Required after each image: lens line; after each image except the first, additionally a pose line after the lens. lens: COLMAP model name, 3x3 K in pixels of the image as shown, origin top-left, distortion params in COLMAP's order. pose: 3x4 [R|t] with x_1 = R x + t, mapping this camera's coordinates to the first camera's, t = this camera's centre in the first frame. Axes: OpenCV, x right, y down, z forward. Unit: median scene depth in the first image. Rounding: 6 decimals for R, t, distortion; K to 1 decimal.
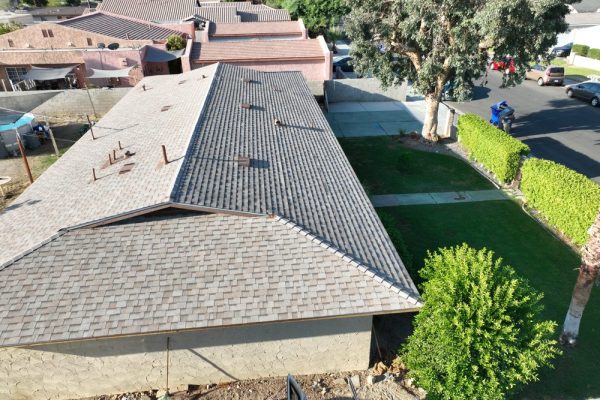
lens RADIAL K [[424.8, 0, 300.0], [0, 424.8, 200.0], [0, 0, 1]] dist [-0.000643, 0.009568]
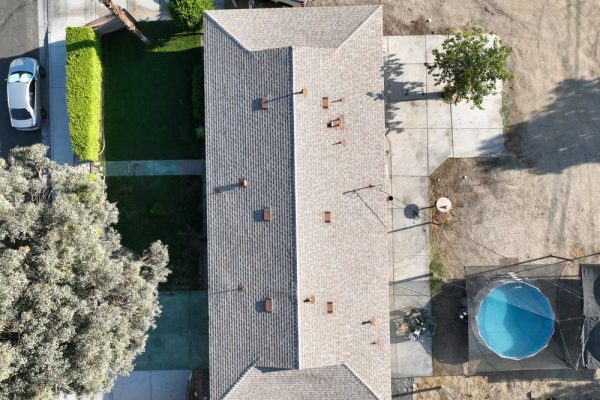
lens RADIAL K [[424.8, 0, 300.0], [0, 424.8, 200.0], [0, 0, 1]] dist [-0.000643, 0.009568]
pose [[-0.996359, -0.081201, 0.025984, -0.281983], [0.060407, -0.457281, 0.887268, -1.475939], [-0.060165, 0.885607, 0.460521, 0.387598]]
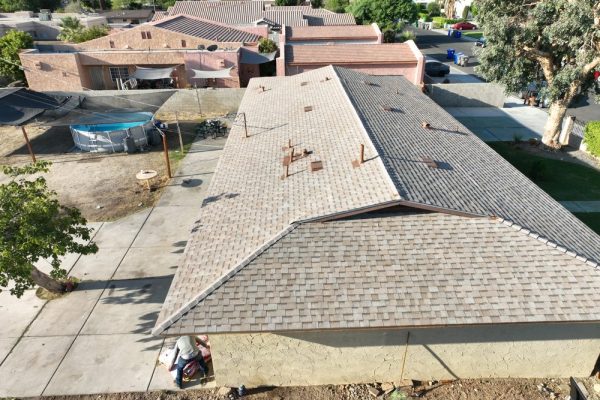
lens RADIAL K [[424.8, 0, 300.0], [0, 424.8, 200.0], [0, 0, 1]] dist [-0.000643, 0.009568]
pose [[0.996969, 0.037087, -0.068384, -0.280883], [-0.037678, 0.999263, -0.007374, 0.012941], [0.068060, 0.009929, 0.997632, -0.021696]]
